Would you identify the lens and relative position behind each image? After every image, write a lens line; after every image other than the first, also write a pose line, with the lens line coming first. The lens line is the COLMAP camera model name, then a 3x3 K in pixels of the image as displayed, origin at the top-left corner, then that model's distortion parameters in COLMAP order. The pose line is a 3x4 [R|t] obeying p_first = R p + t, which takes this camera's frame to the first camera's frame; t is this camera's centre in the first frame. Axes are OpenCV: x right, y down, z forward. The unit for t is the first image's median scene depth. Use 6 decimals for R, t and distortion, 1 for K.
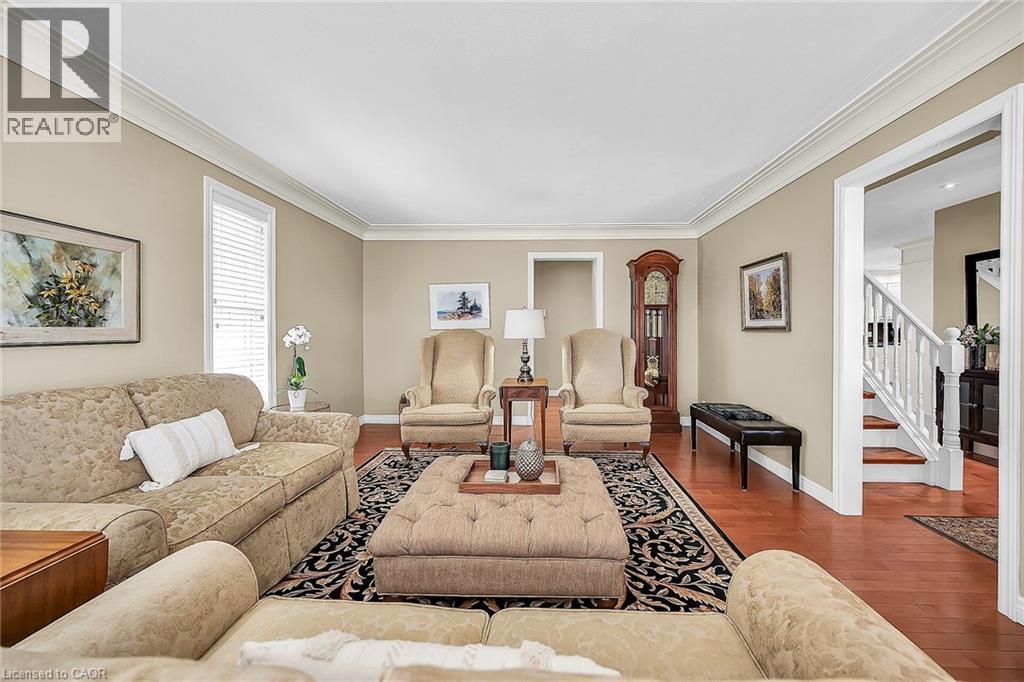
lens RADIAL K [[418.8, 0, 508.4], [0, 418.8, 327.6], [0, 0, 1]] dist [0.003565, 0.000431]
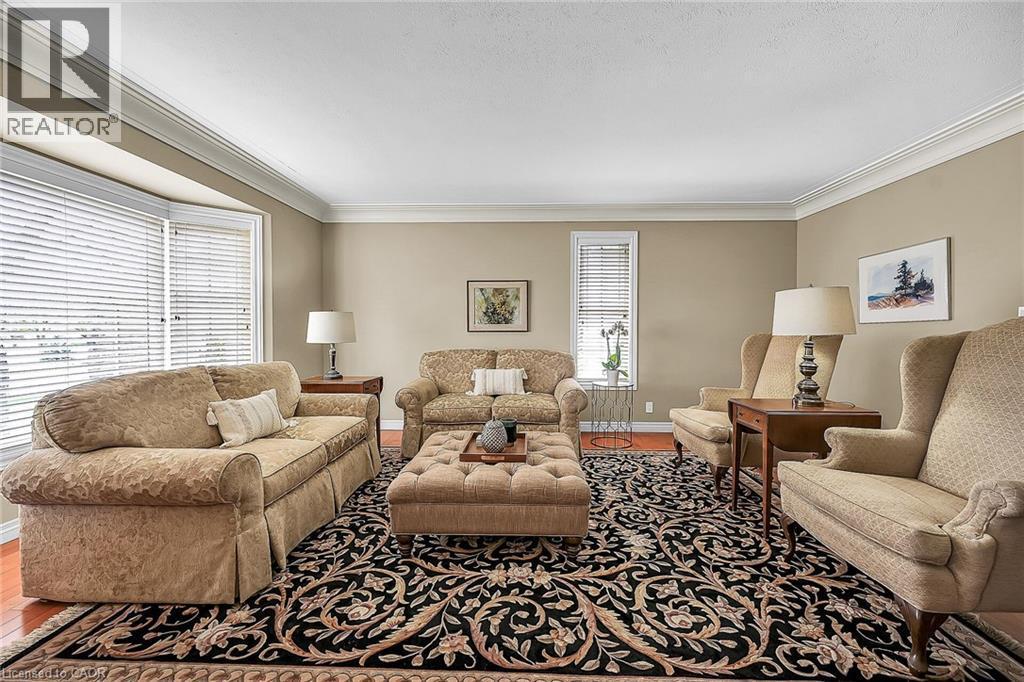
lens RADIAL K [[382.1, 0, 510.0], [0, 382.1, 329.0], [0, 0, 1]] dist [0.001079, 0.000090]
pose [[0.034660, 0.002724, -0.999395, 0.967646], [0.007296, 0.999969, 0.002979, 0.017487], [0.999373, -0.007395, 0.034639, 0.892348]]
